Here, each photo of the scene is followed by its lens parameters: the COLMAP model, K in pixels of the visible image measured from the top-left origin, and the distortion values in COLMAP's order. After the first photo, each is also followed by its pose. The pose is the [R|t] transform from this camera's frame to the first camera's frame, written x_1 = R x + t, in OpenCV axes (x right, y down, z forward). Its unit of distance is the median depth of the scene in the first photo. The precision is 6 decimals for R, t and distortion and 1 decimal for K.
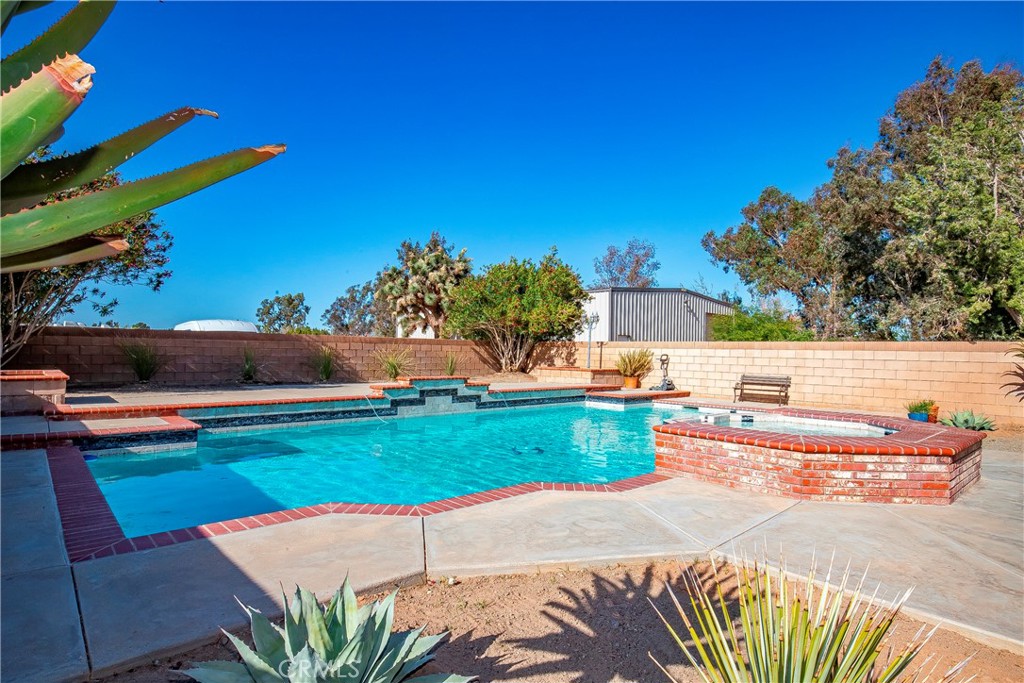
lens RADIAL K [[578.3, 0, 541.9], [0, 578.3, 350.1], [0, 0, 1]] dist [0.000881, -0.000280]
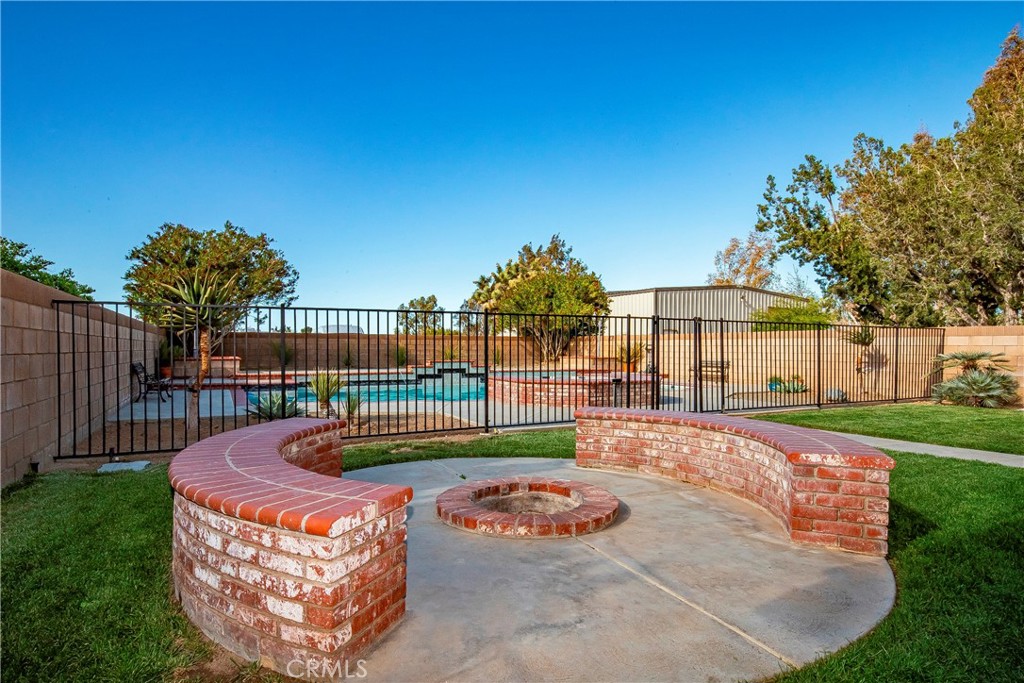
lens RADIAL K [[578.3, 0, 541.9], [0, 578.3, 350.1], [0, 0, 1]] dist [0.000881, -0.000280]
pose [[0.975836, -0.010314, -0.218263, 0.227945], [0.011670, 0.999920, 0.004923, 0.008041], [0.218194, -0.007351, 0.975878, -0.258161]]
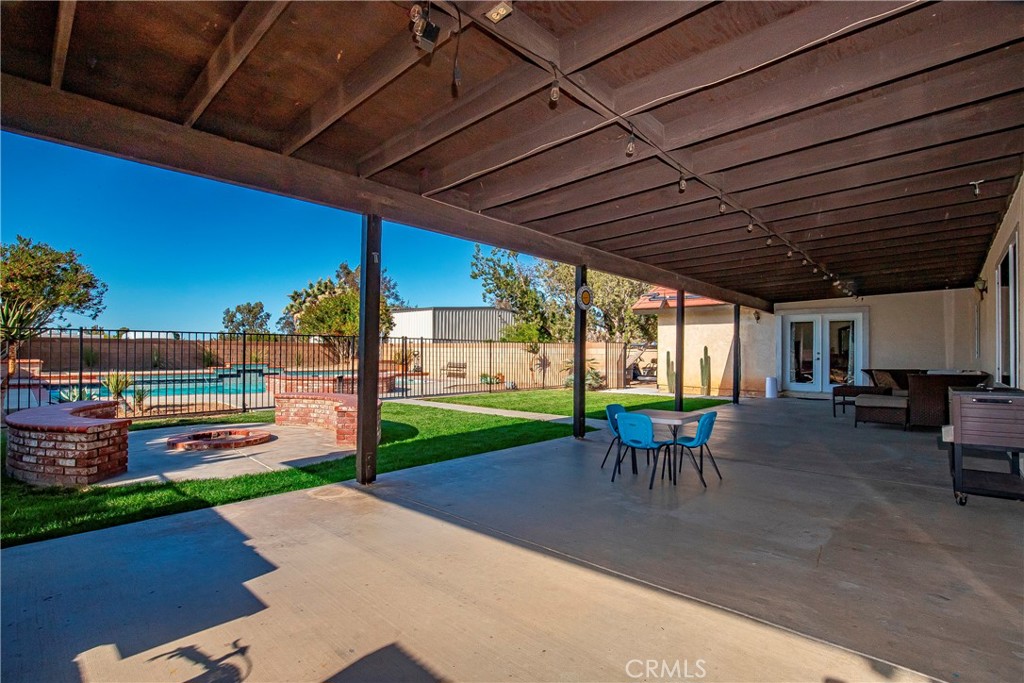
lens RADIAL K [[475.6, 0, 506.3], [0, 475.6, 338.8], [0, 0, 1]] dist [-0.002198, 0.000283]
pose [[0.997113, -0.003098, 0.075863, 0.318204], [0.004773, 0.999749, -0.021911, 0.002762], [-0.075777, 0.022210, 0.996877, -0.369167]]
